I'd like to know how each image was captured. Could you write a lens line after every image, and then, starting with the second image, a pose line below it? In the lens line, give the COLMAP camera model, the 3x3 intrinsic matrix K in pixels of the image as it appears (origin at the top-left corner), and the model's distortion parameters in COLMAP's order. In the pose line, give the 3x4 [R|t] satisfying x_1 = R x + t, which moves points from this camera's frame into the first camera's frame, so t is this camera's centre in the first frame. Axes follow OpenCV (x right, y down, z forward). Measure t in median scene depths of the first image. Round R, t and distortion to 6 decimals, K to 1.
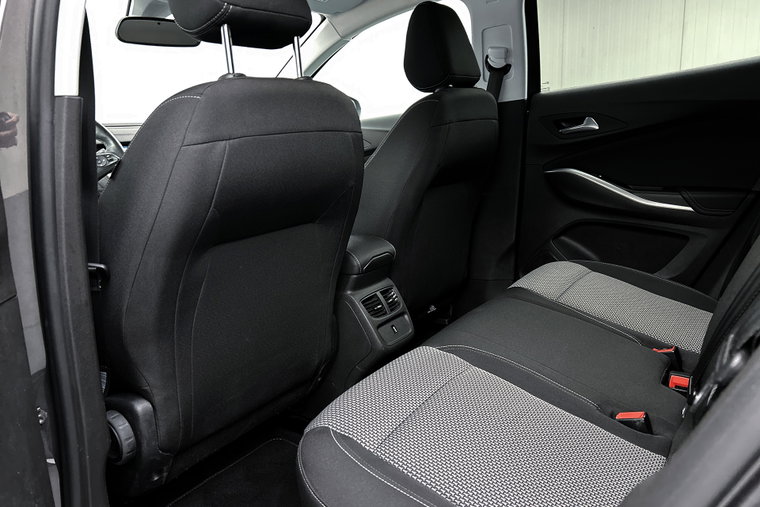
lens RADIAL K [[572.4, 0, 378.2], [0, 572.4, 253.2], [0, 0, 1]] dist [0.056154, -0.068209]
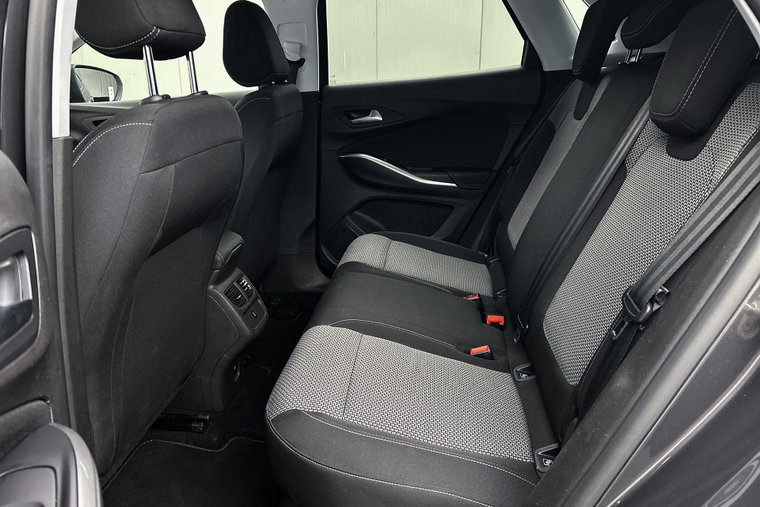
lens RADIAL K [[572.4, 0, 381.1], [0, 572.4, 253.6], [0, 0, 1]] dist [0.056154, -0.068209]
pose [[0.871100, -0.111309, 0.478325, -0.230017], [0.078008, 0.992972, 0.089007, -0.050340], [-0.484870, -0.040221, 0.873661, -0.046689]]
